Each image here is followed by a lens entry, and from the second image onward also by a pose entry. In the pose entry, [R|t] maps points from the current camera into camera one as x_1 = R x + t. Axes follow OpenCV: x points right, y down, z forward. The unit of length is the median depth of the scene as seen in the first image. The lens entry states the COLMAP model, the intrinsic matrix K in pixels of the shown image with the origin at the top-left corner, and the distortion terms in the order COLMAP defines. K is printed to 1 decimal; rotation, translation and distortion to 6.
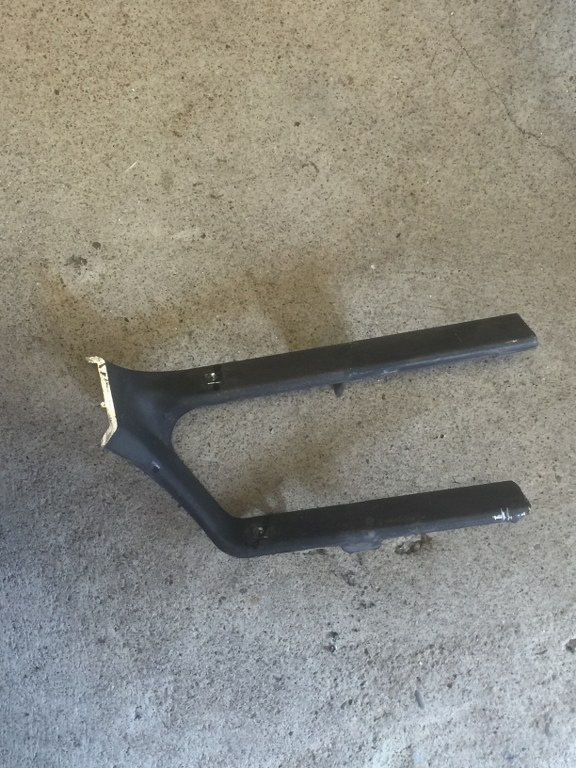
lens RADIAL K [[989.4, 0, 287.3], [0, 989.4, 384.3], [0, 0, 1]] dist [0.029489, 0.000000]
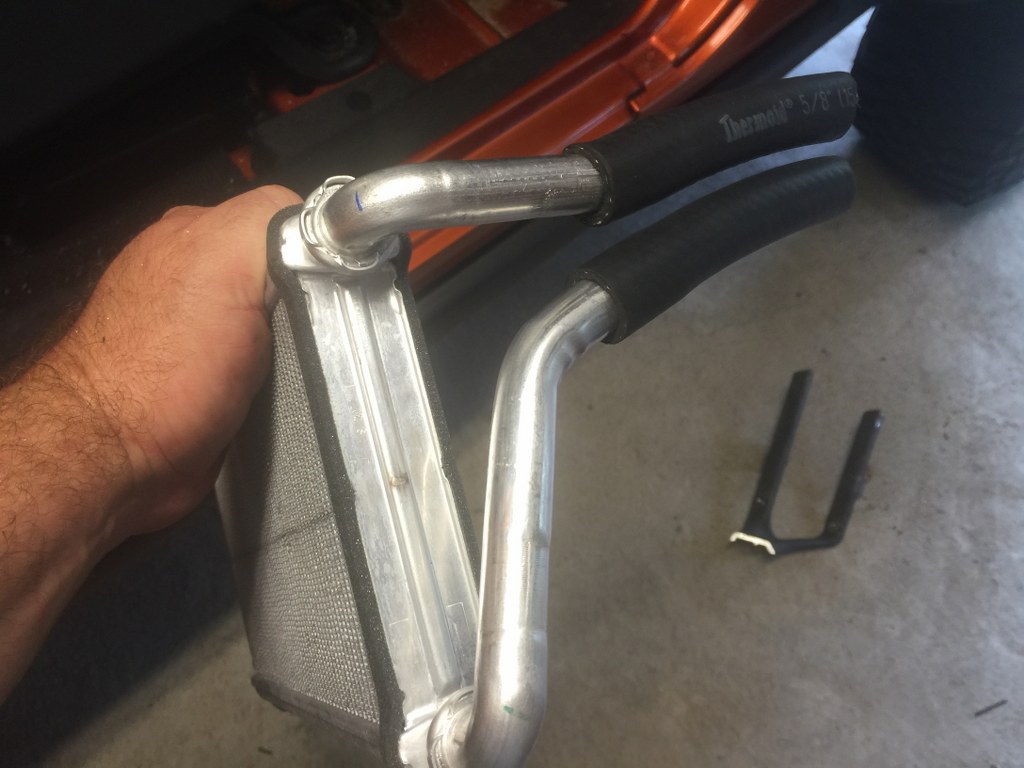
lens RADIAL K [[867.4, 0, 512.1], [0, 867.4, 382.7], [0, 0, 1]] dist [0.042003, -0.104836]
pose [[0.529904, -0.813367, 0.240073, -0.552102], [0.846162, 0.488175, -0.213764, -0.169570], [0.056671, 0.316415, 0.946927, -0.814452]]
